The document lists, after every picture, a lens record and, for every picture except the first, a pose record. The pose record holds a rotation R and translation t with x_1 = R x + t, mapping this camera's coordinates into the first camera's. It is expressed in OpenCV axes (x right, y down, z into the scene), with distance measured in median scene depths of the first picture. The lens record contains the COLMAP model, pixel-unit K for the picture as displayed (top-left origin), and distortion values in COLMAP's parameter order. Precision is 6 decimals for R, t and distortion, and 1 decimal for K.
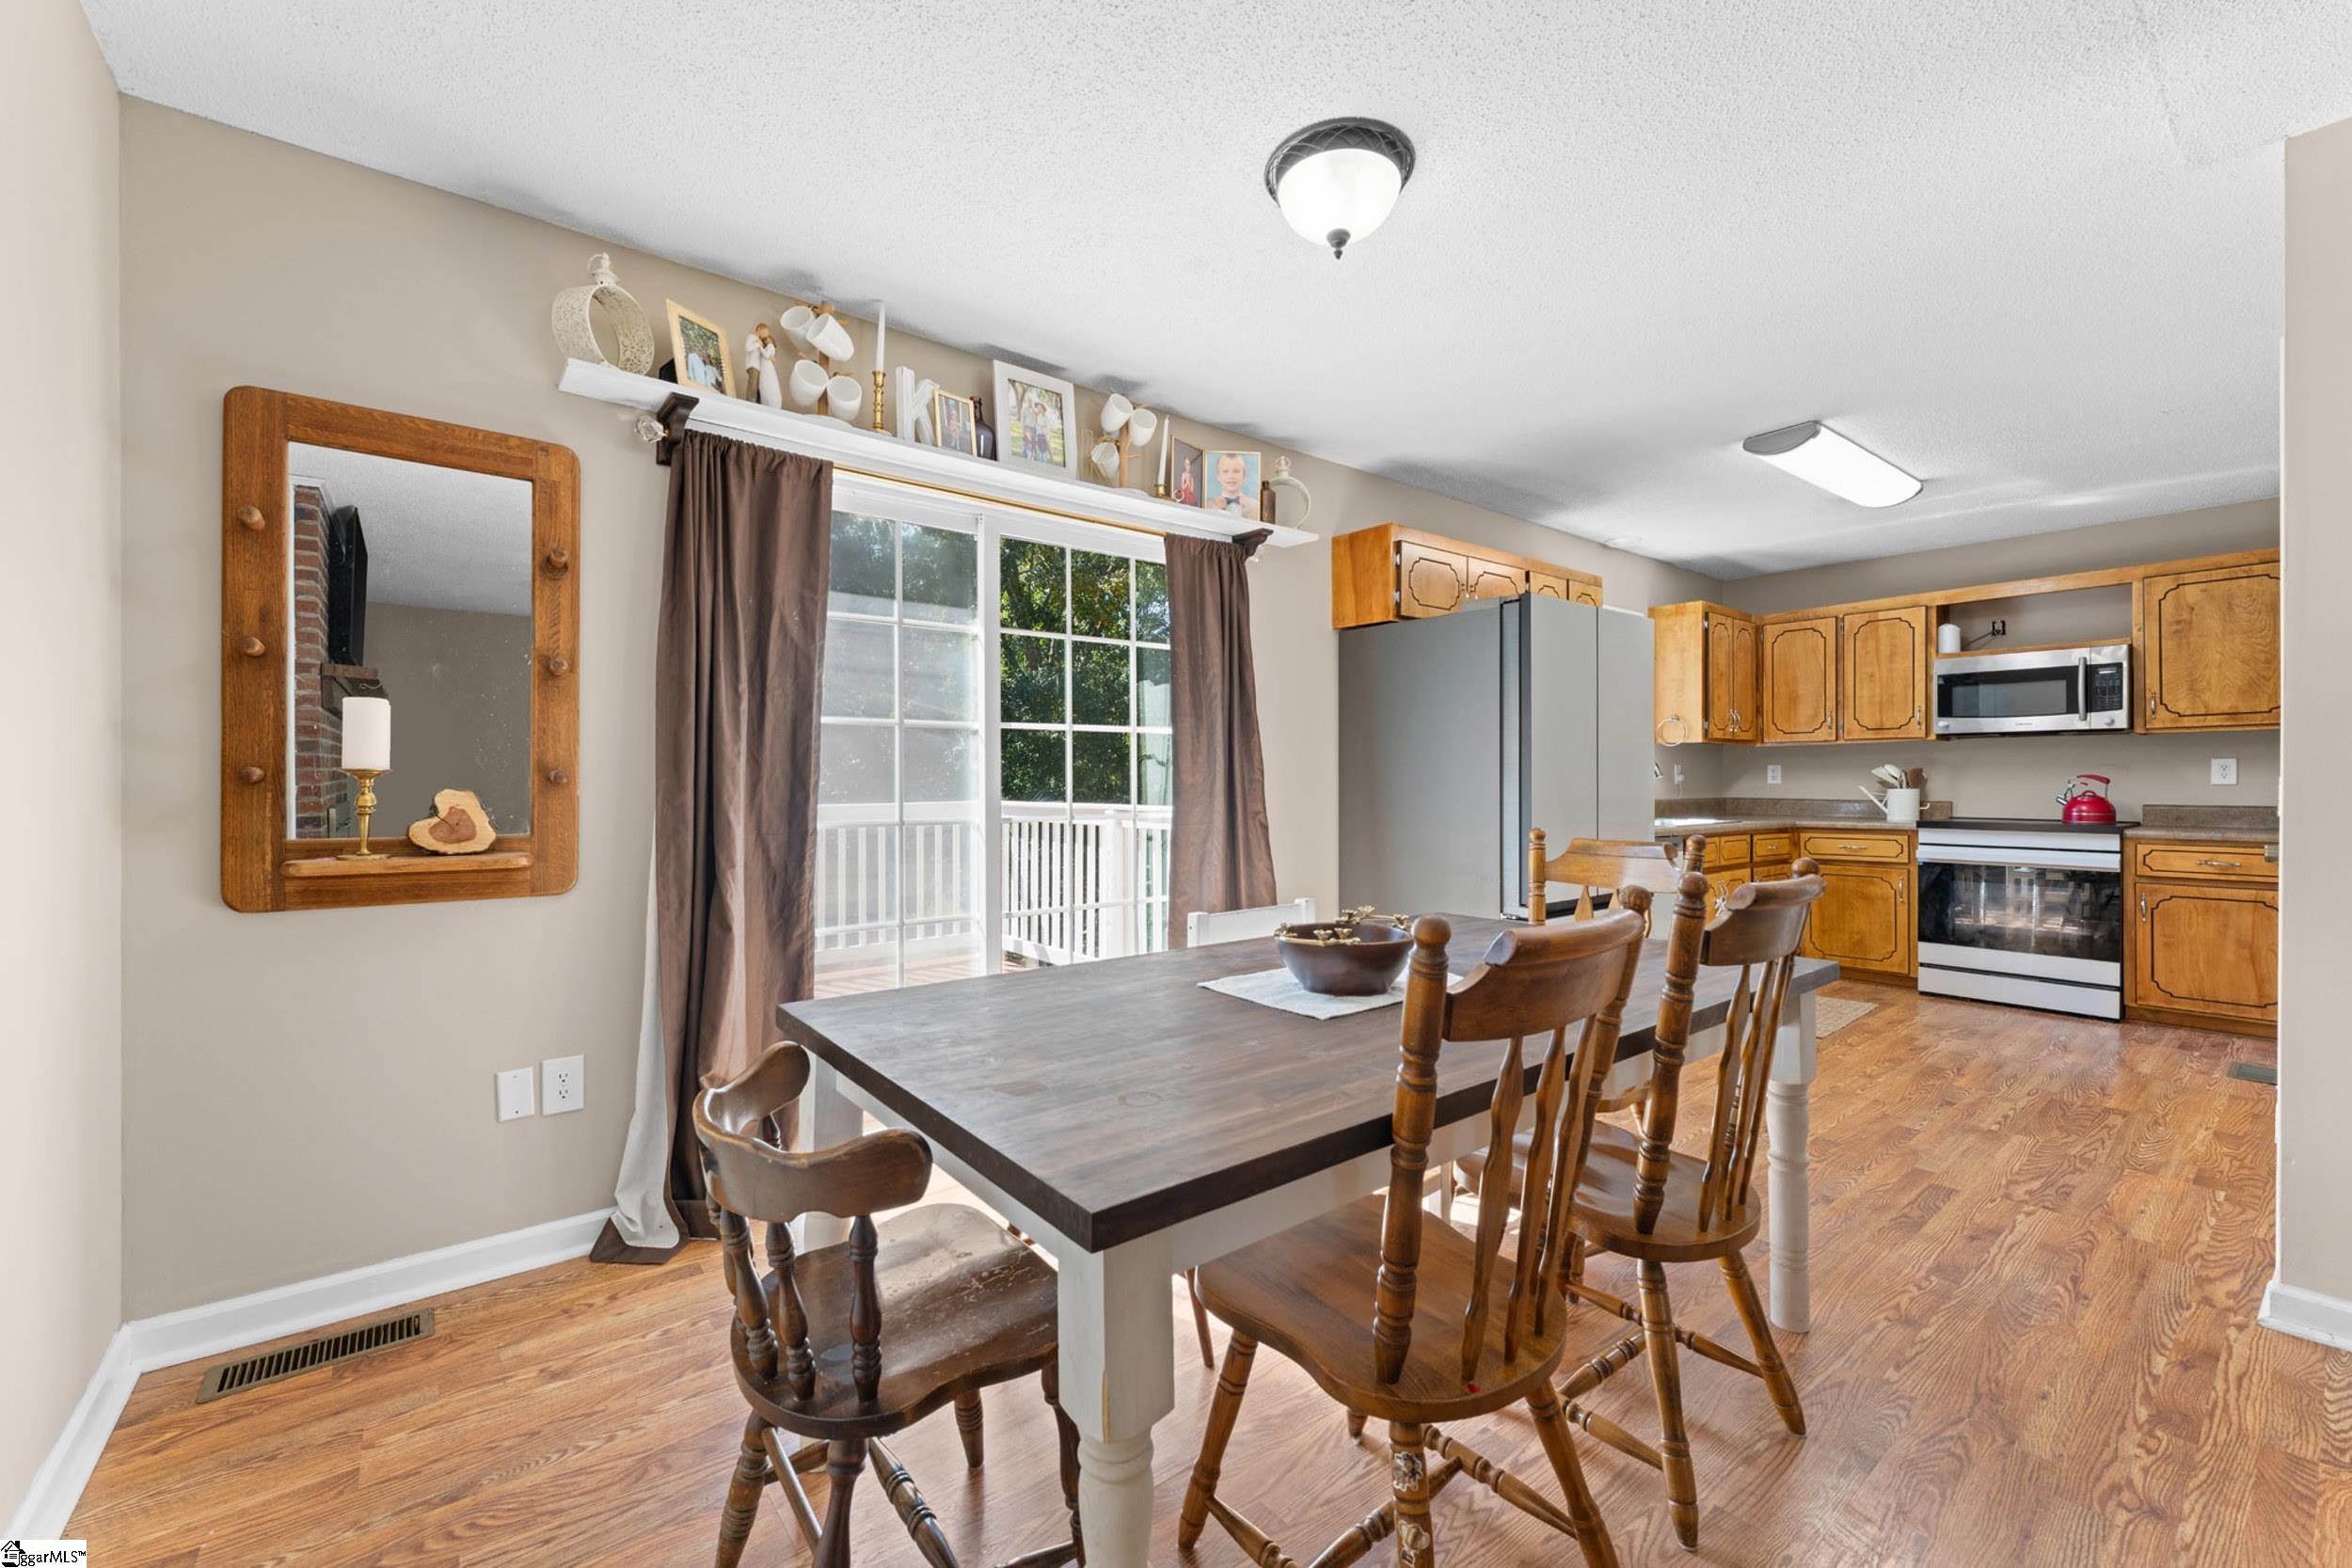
lens RADIAL K [[943.6, 0, 1164.2], [0, 943.6, 784.0], [0, 0, 1]] dist [-0.002685, 0.000242]
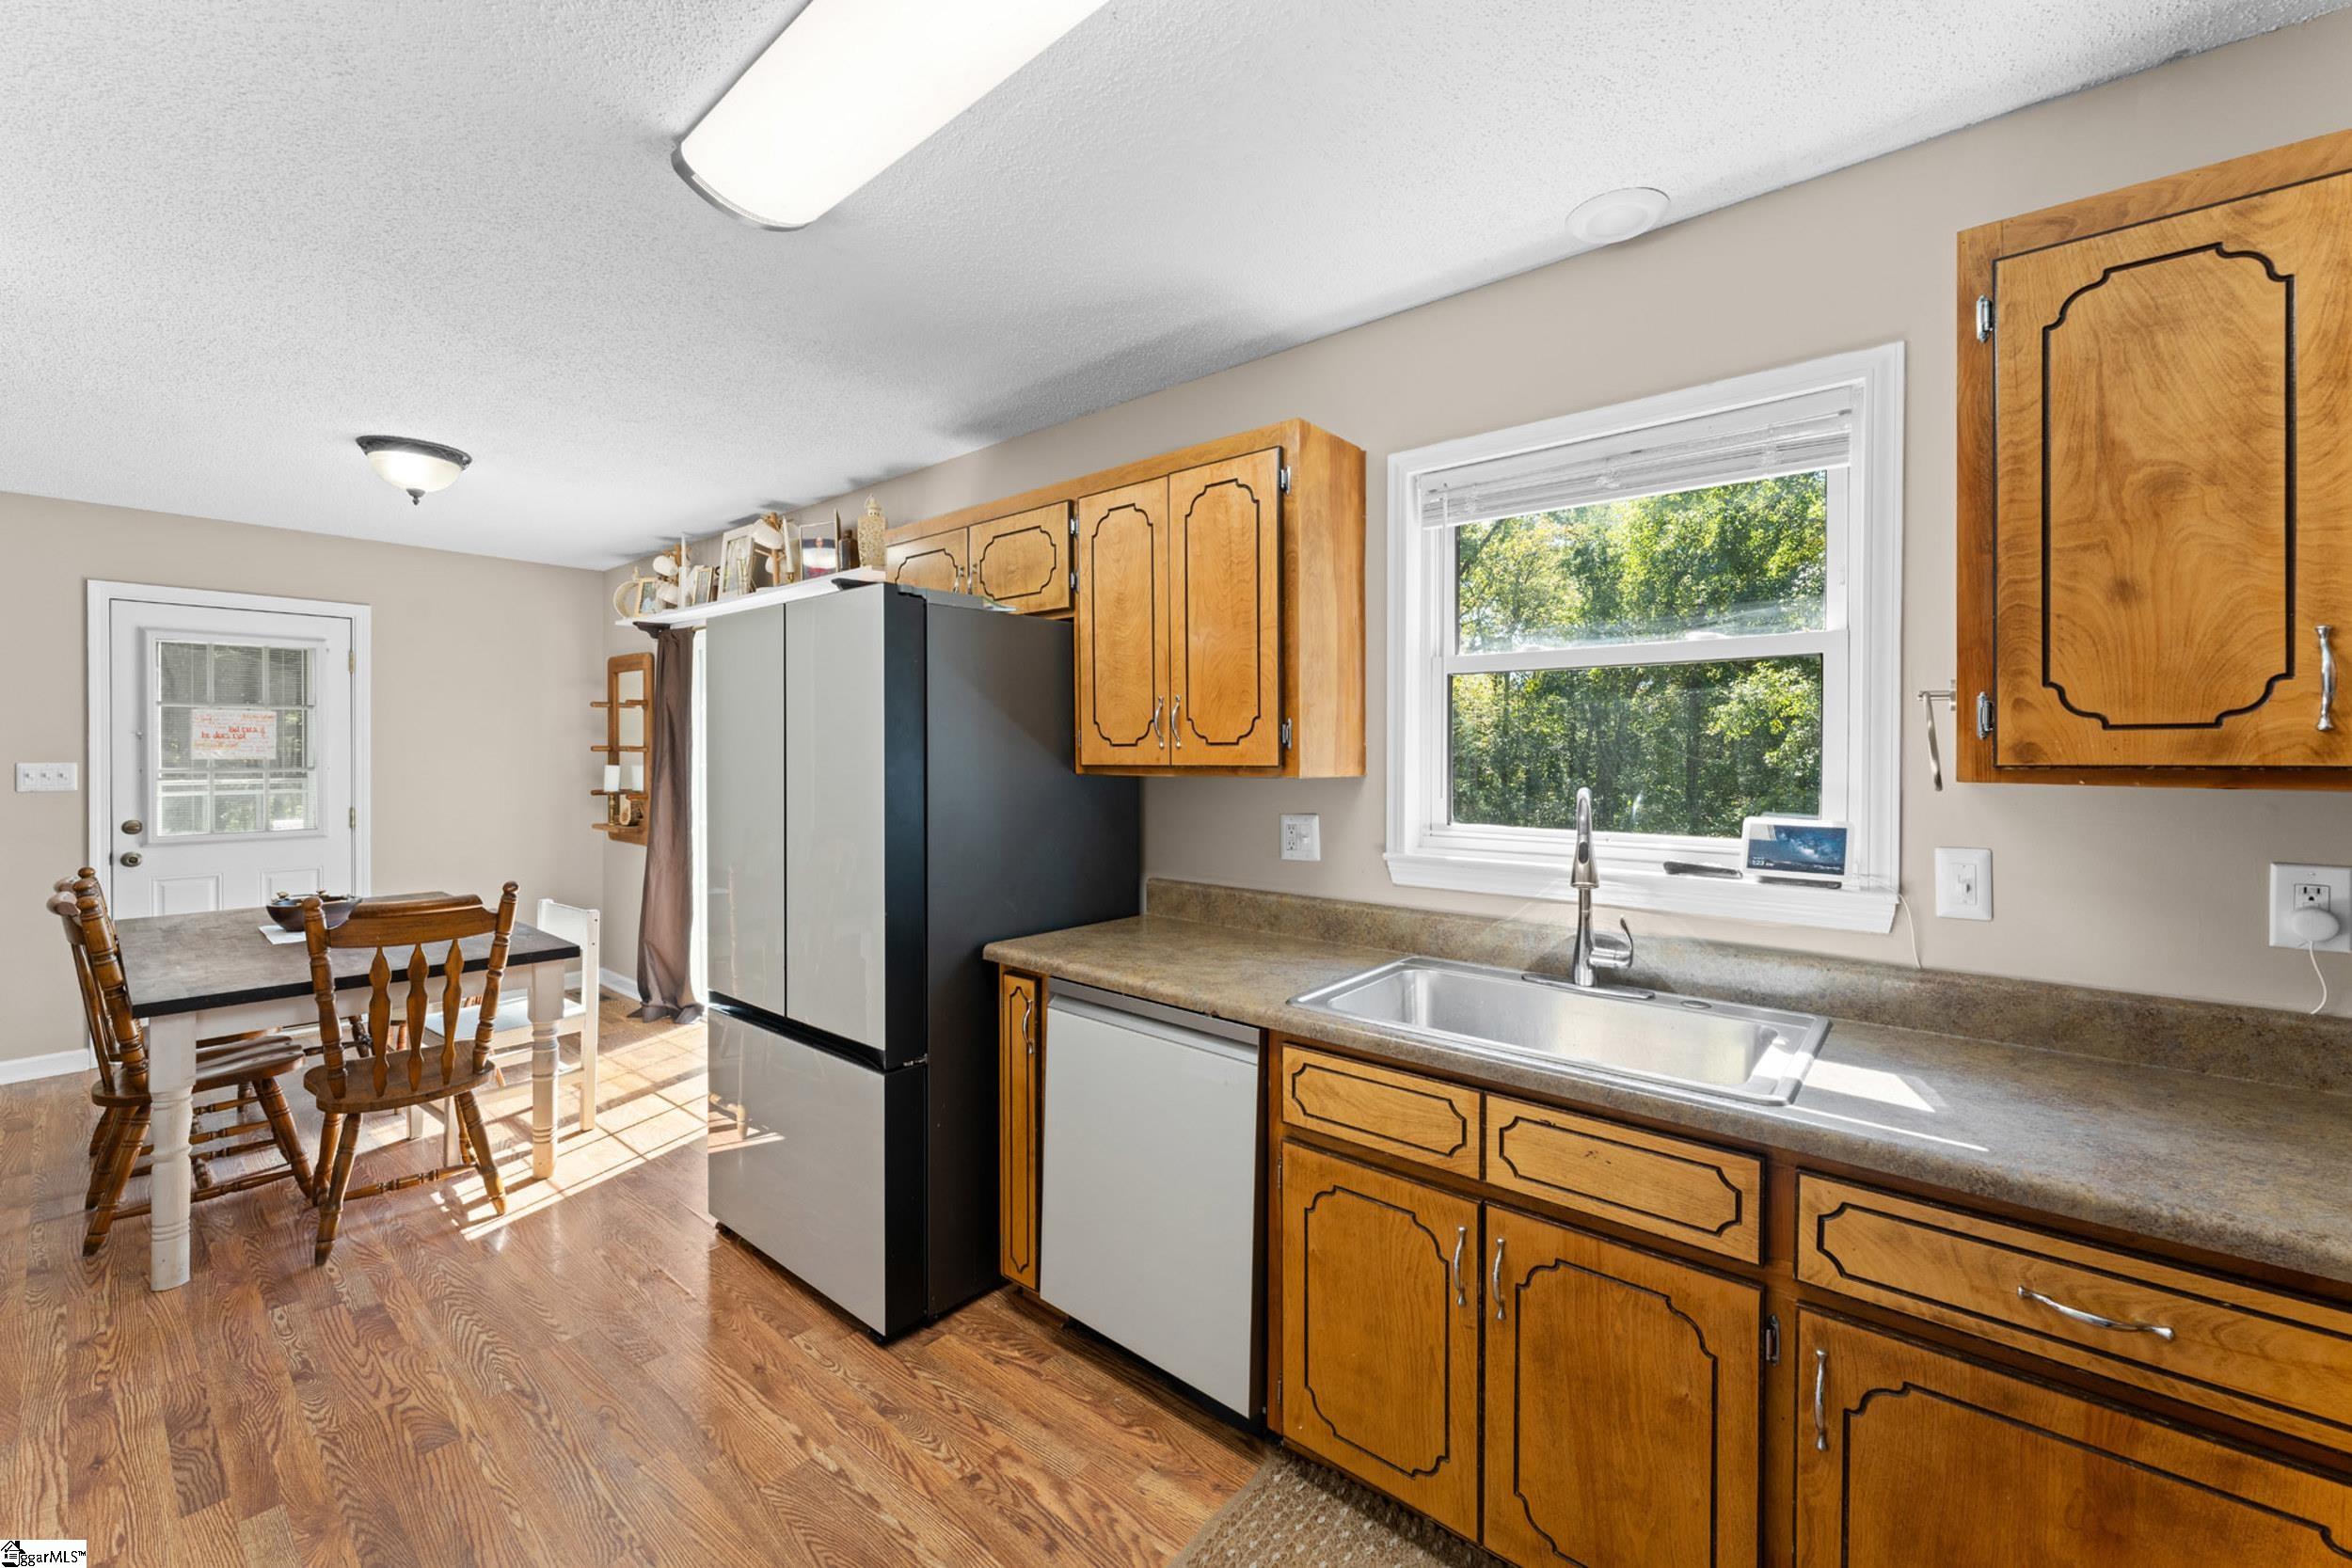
lens RADIAL K [[943.6, 0, 1184.5], [0, 943.6, 761.6], [0, 0, 1]] dist [-0.002685, 0.000242]
pose [[0.208656, 0.012424, -0.977910, 1.261124], [-0.006425, 0.999915, 0.011333, -0.083612], [0.977968, 0.003919, 0.208718, 1.199575]]
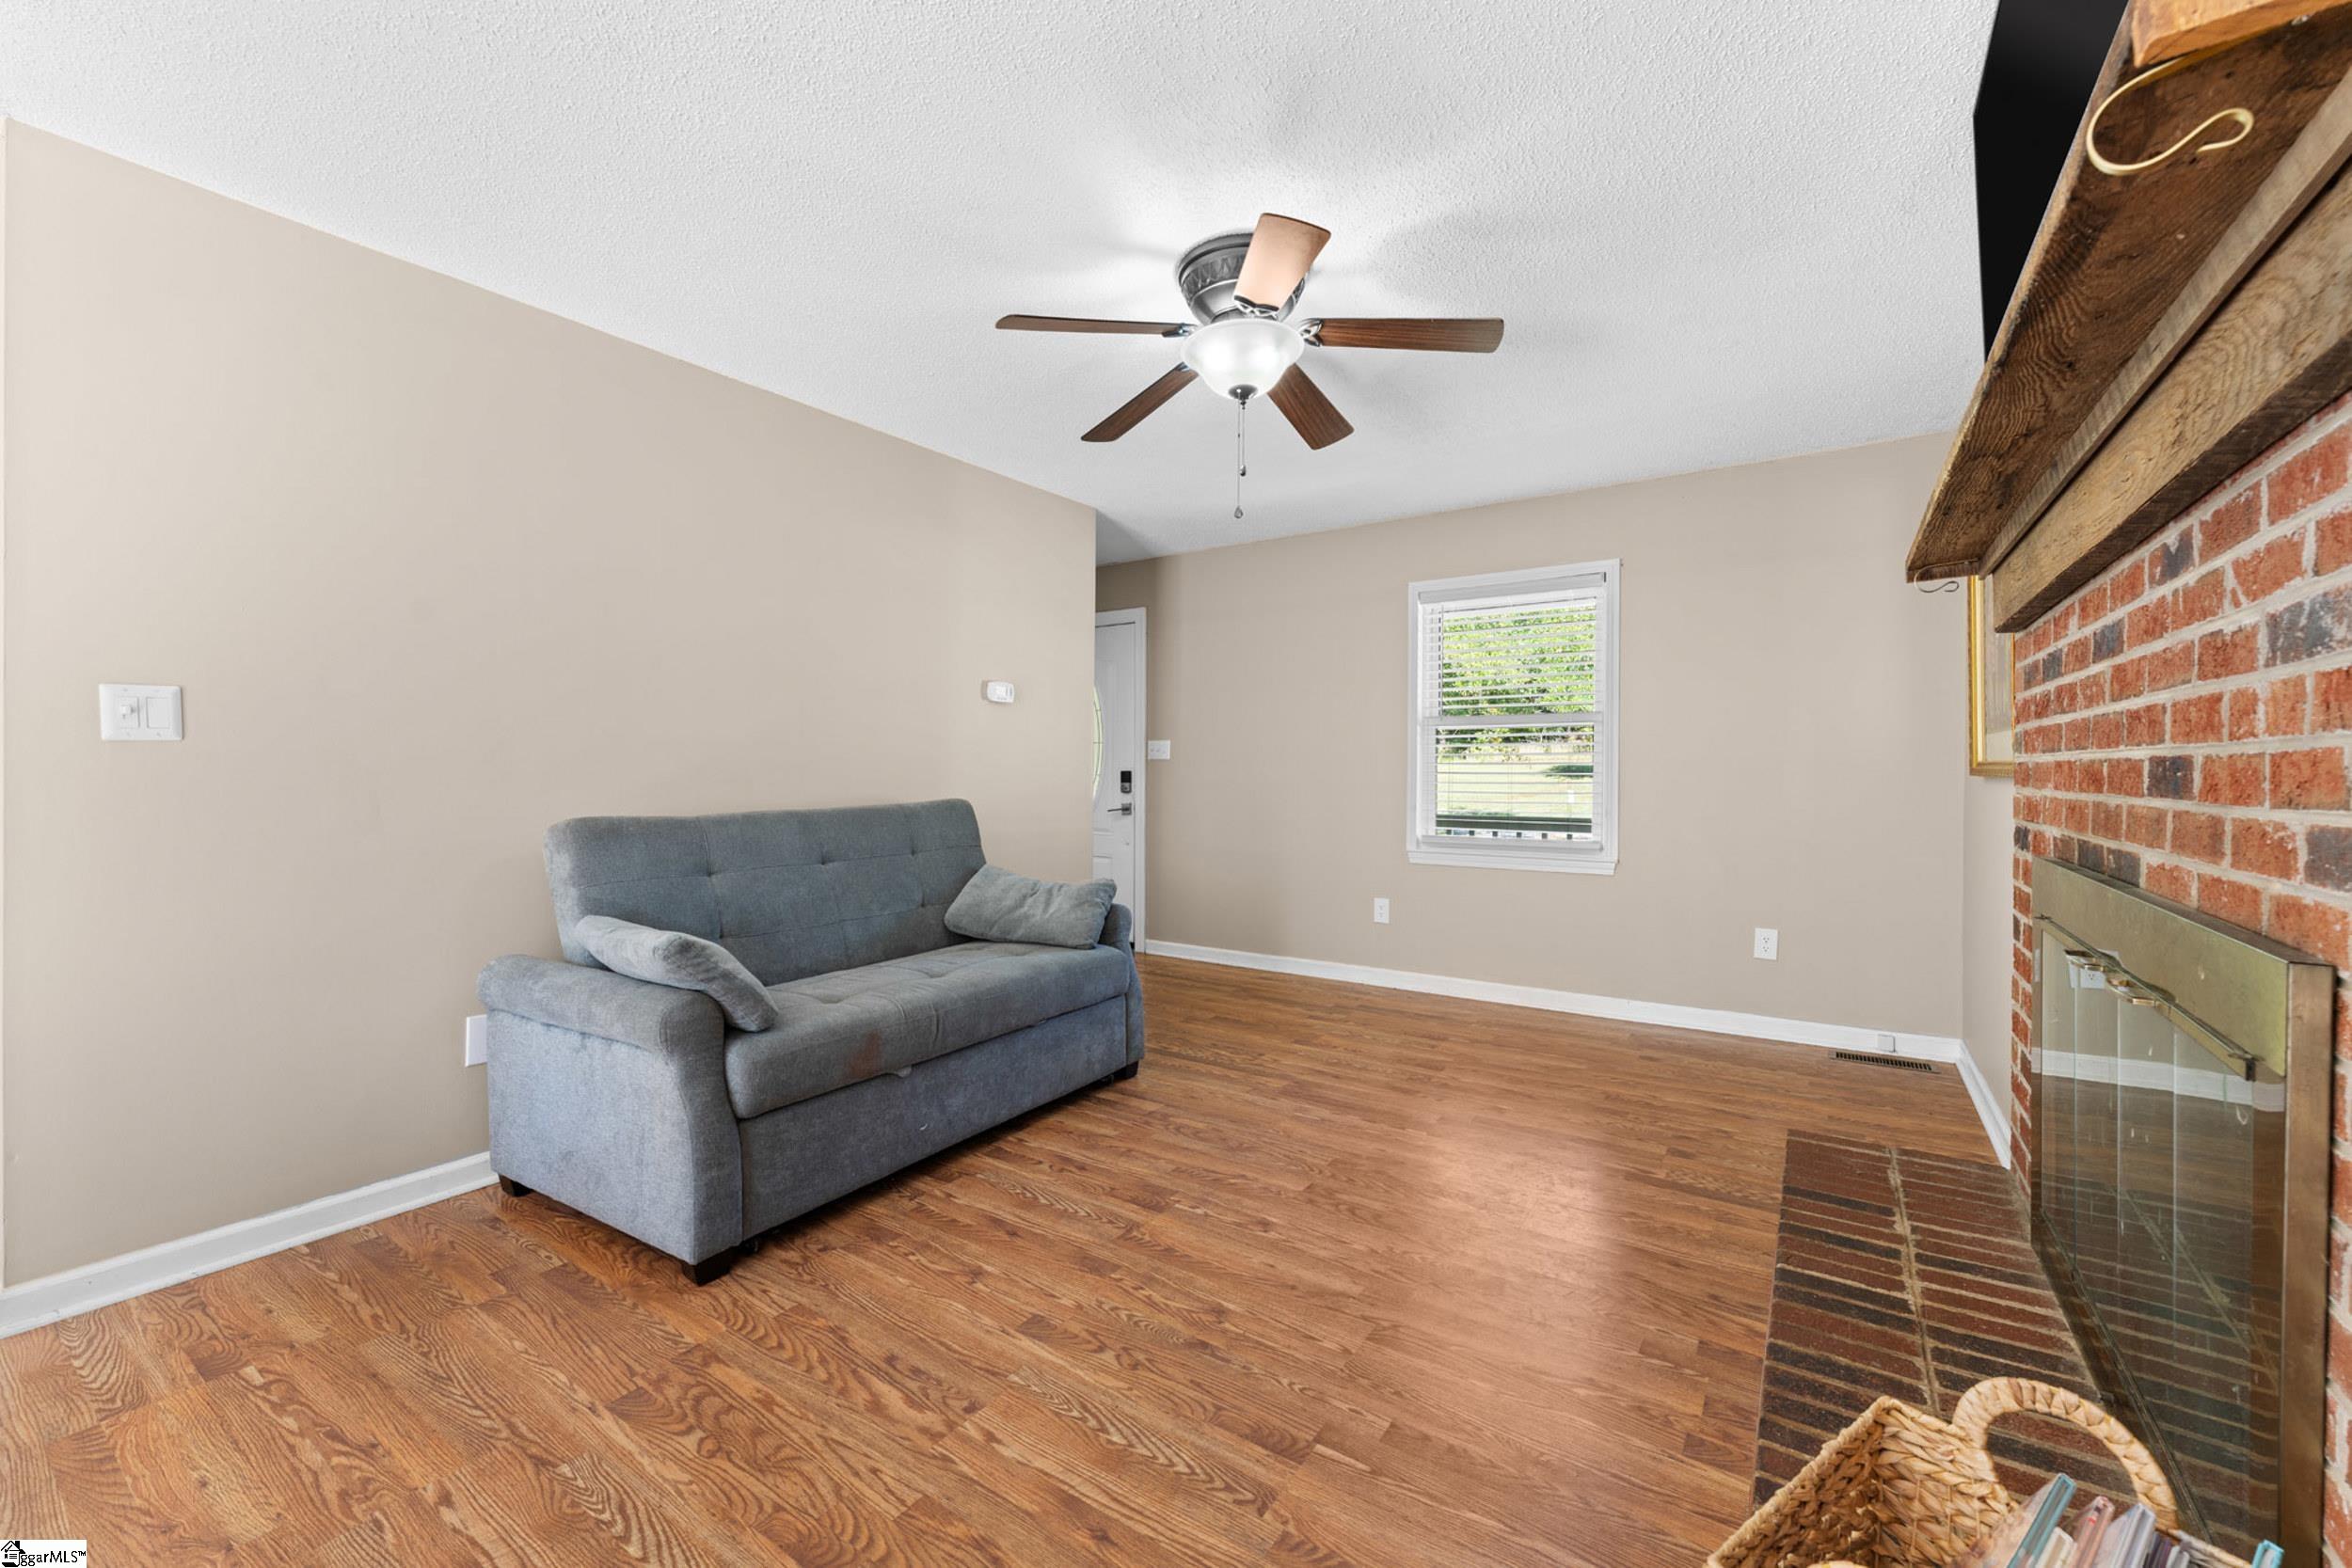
lens RADIAL K [[943.6, 0, 1179.7], [0, 943.6, 776.4], [0, 0, 1]] dist [-0.002685, 0.000242]
pose [[-0.308613, -0.005263, 0.951173, -0.066800], [0.001016, 0.999982, 0.005863, -0.002789], [-0.951187, 0.002776, -0.308602, 0.082709]]
